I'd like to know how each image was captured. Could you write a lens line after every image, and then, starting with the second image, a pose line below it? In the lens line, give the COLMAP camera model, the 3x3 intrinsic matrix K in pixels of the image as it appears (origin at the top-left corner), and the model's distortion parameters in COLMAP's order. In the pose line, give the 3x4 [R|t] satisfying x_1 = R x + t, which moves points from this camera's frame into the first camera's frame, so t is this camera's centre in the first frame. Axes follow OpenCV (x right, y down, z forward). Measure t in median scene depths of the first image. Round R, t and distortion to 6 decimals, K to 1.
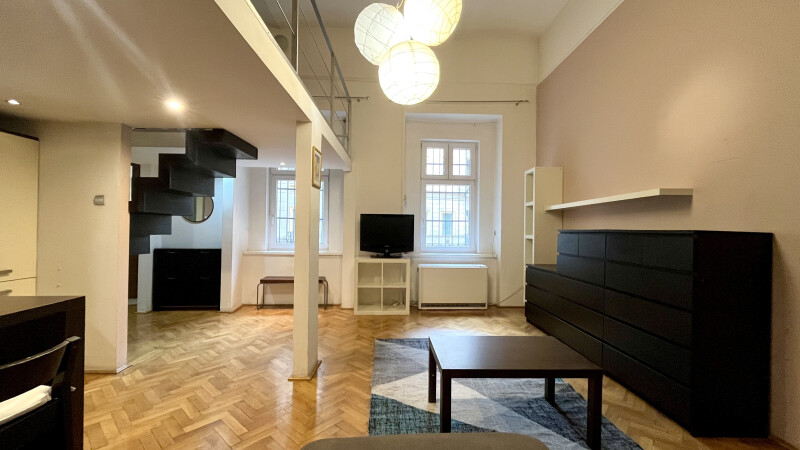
lens RADIAL K [[324.4, 0, 400.0], [0, 324.4, 225.0], [0, 0, 1]] dist [0.000604, -0.000119]
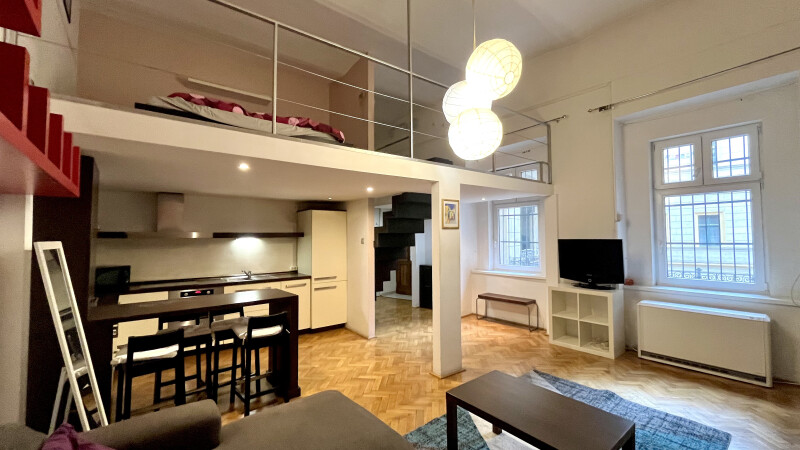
lens RADIAL K [[324.4, 0, 400.0], [0, 324.4, 225.0], [0, 0, 1]] dist [0.000604, -0.000119]
pose [[0.589527, -0.047607, -0.806344, 0.423407], [0.024800, 0.998858, -0.040841, -0.054449], [0.807368, 0.004079, 0.590035, 0.057079]]
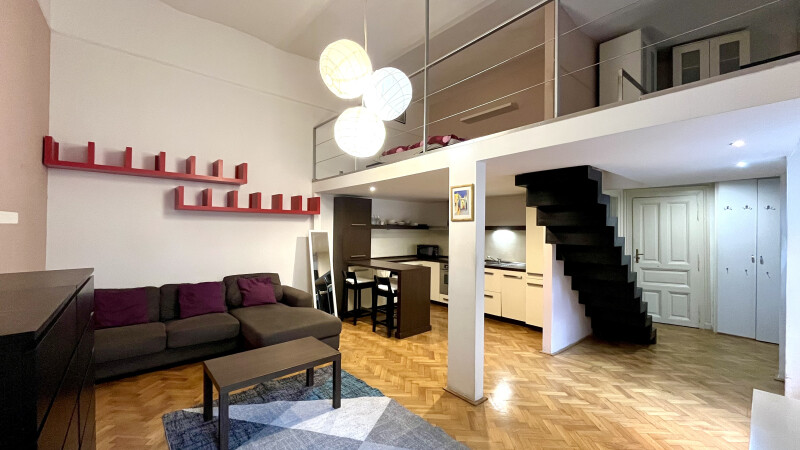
lens RADIAL K [[324.4, 0, 400.0], [0, 324.4, 225.0], [0, 0, 1]] dist [0.000604, -0.000119]
pose [[-0.783677, -0.026127, -0.620618, 0.352139], [-0.009649, 0.999507, -0.029893, -0.045990], [0.621093, -0.017438, -0.783543, 1.097457]]
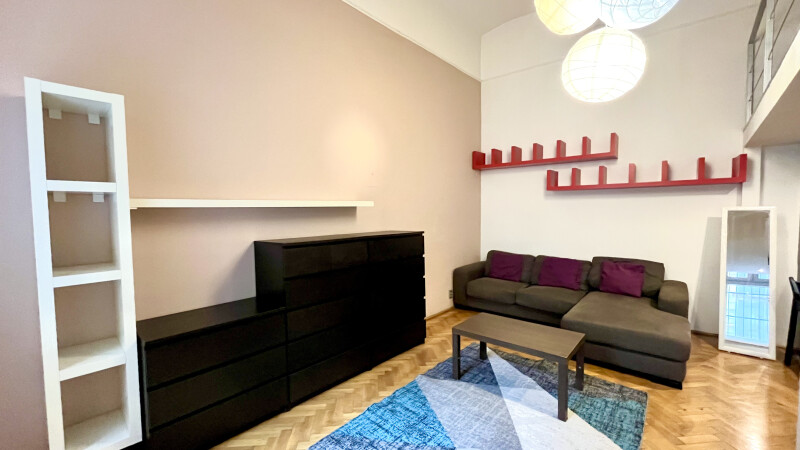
lens RADIAL K [[324.4, 0, 400.0], [0, 324.4, 225.0], [0, 0, 1]] dist [0.000604, -0.000119]
pose [[-0.721364, -0.035870, 0.691627, -0.107888], [-0.007820, 0.999016, 0.043657, -0.043315], [-0.692512, 0.026084, -0.720935, 1.071311]]
